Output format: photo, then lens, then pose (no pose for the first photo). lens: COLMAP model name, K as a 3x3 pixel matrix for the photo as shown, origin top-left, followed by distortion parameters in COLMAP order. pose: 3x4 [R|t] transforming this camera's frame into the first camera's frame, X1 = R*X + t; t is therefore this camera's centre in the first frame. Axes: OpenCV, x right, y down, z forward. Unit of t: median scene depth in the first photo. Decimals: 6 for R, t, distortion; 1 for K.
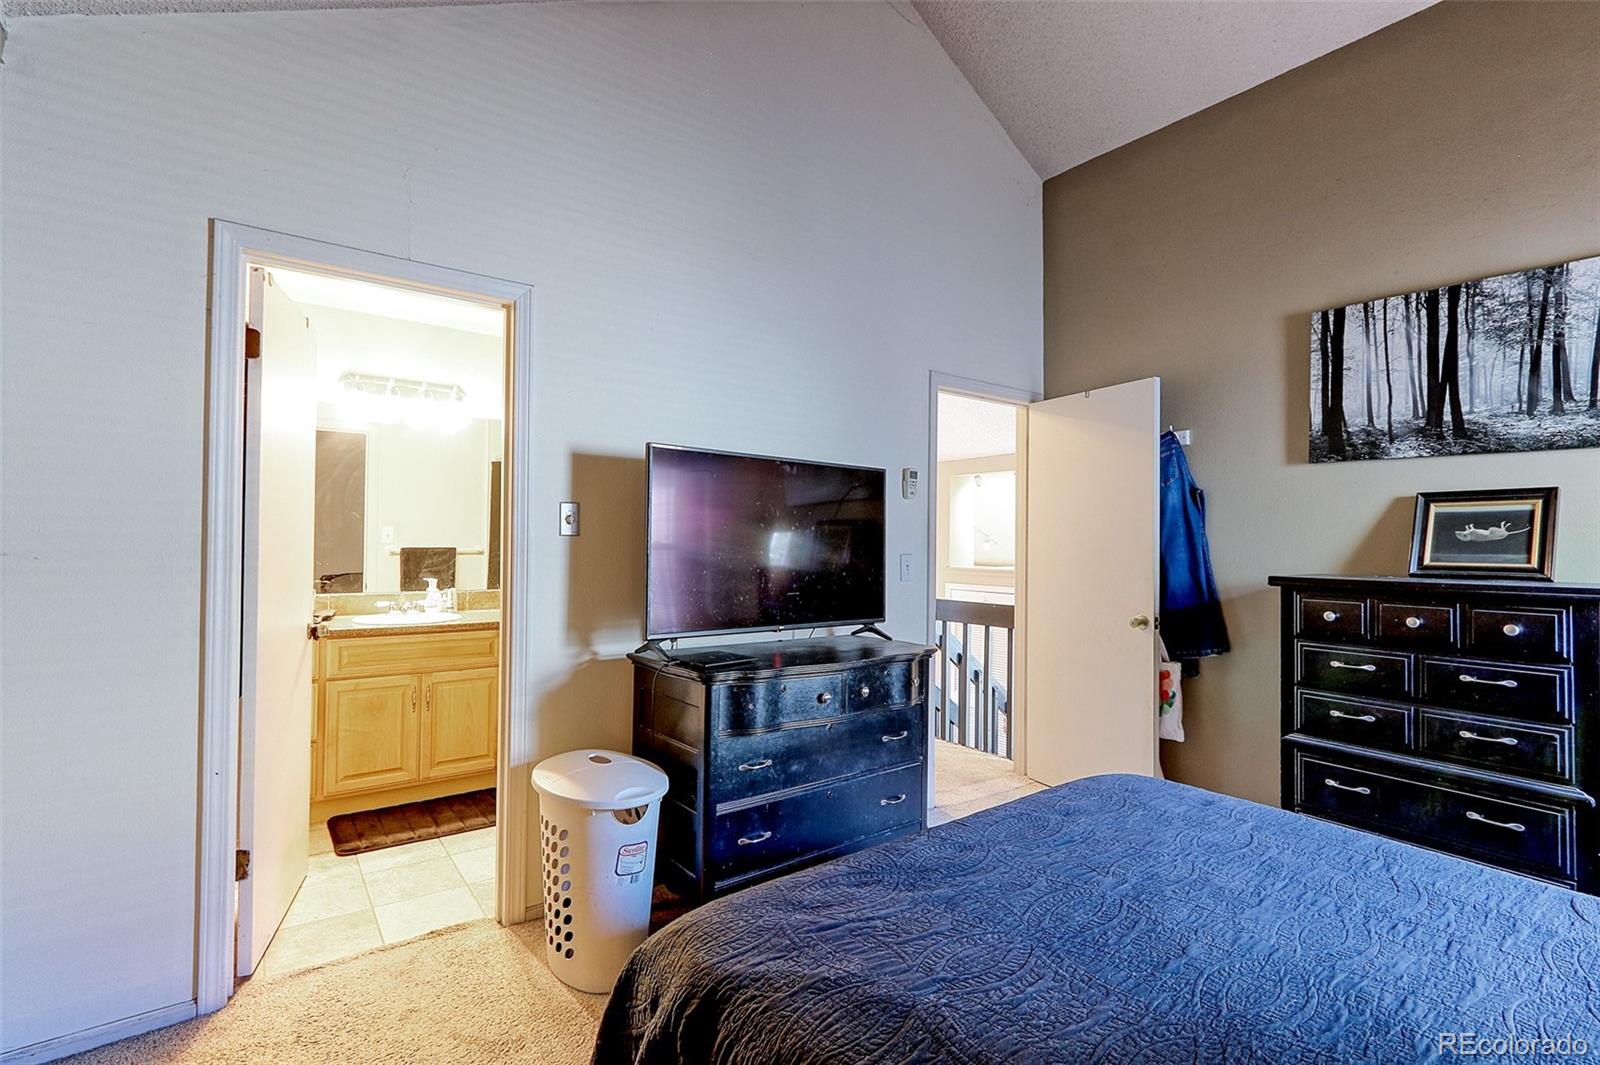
lens RADIAL K [[751.7, 0, 794.7], [0, 751.7, 528.7], [0, 0, 1]] dist [0.001355, 0.005629]
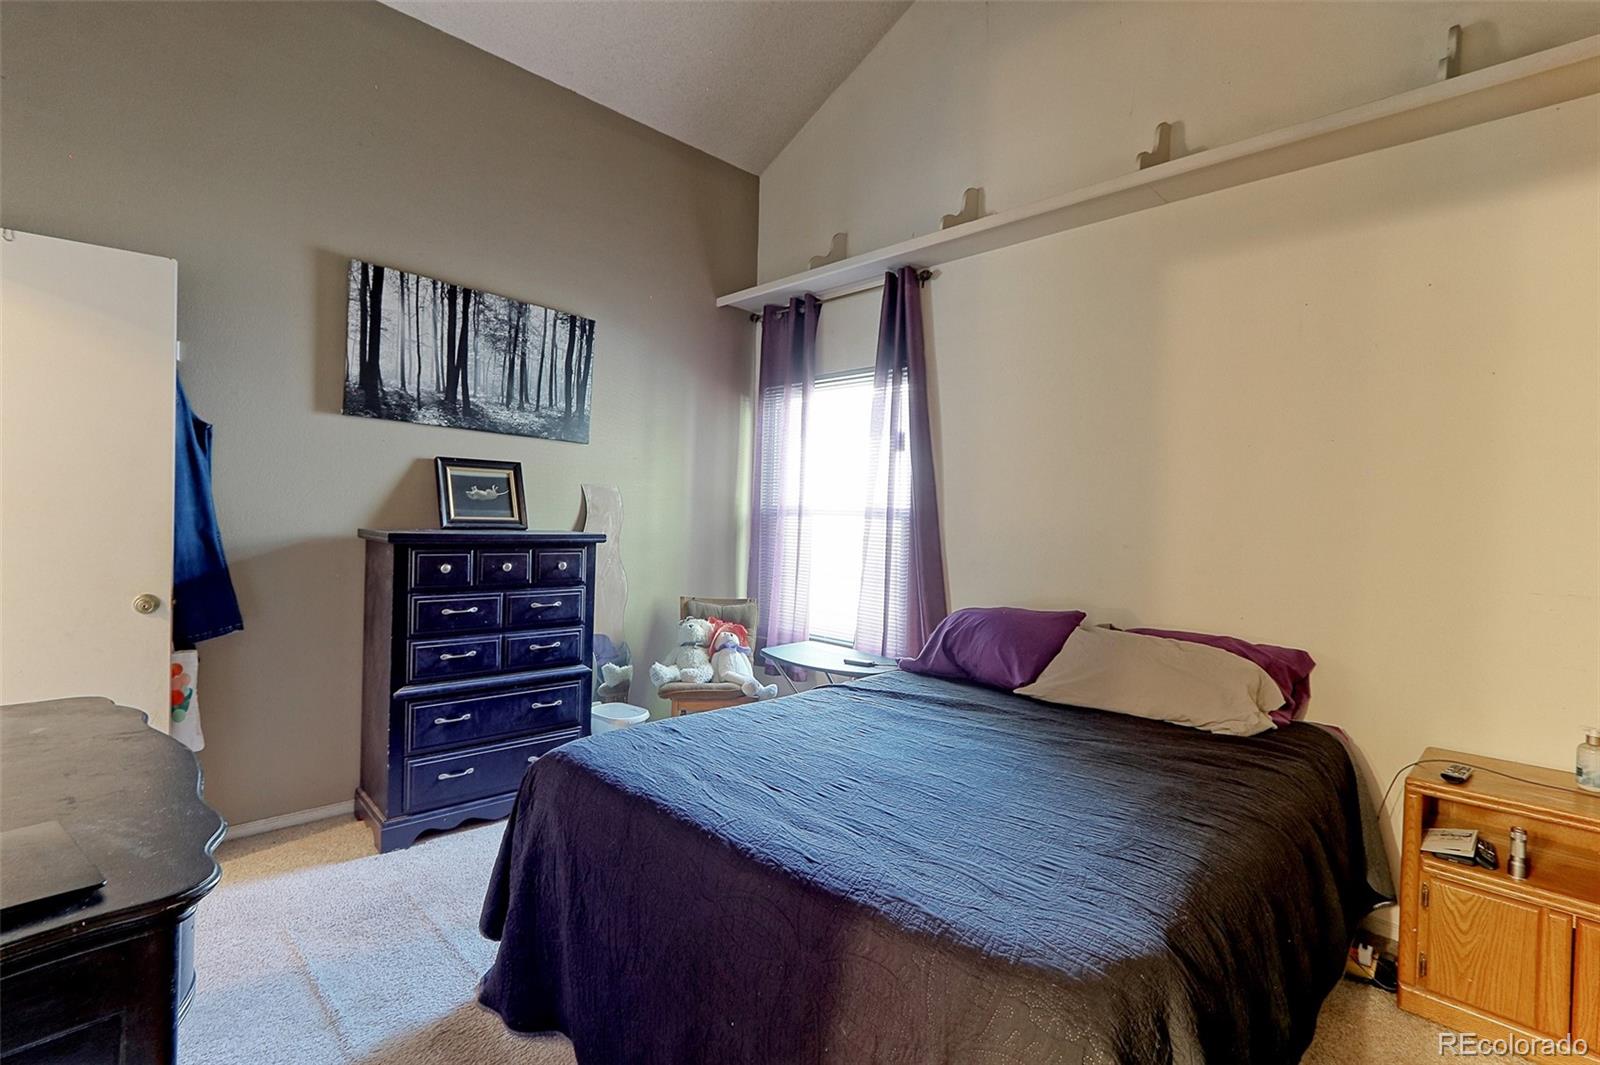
lens RADIAL K [[751.7, 0, 794.7], [0, 751.7, 528.7], [0, 0, 1]] dist [0.001355, 0.005629]
pose [[-0.154843, -0.029605, 0.987495, -0.409888], [-0.051041, 0.998456, 0.021930, 0.009765], [-0.986620, -0.047007, -0.156115, 0.646327]]
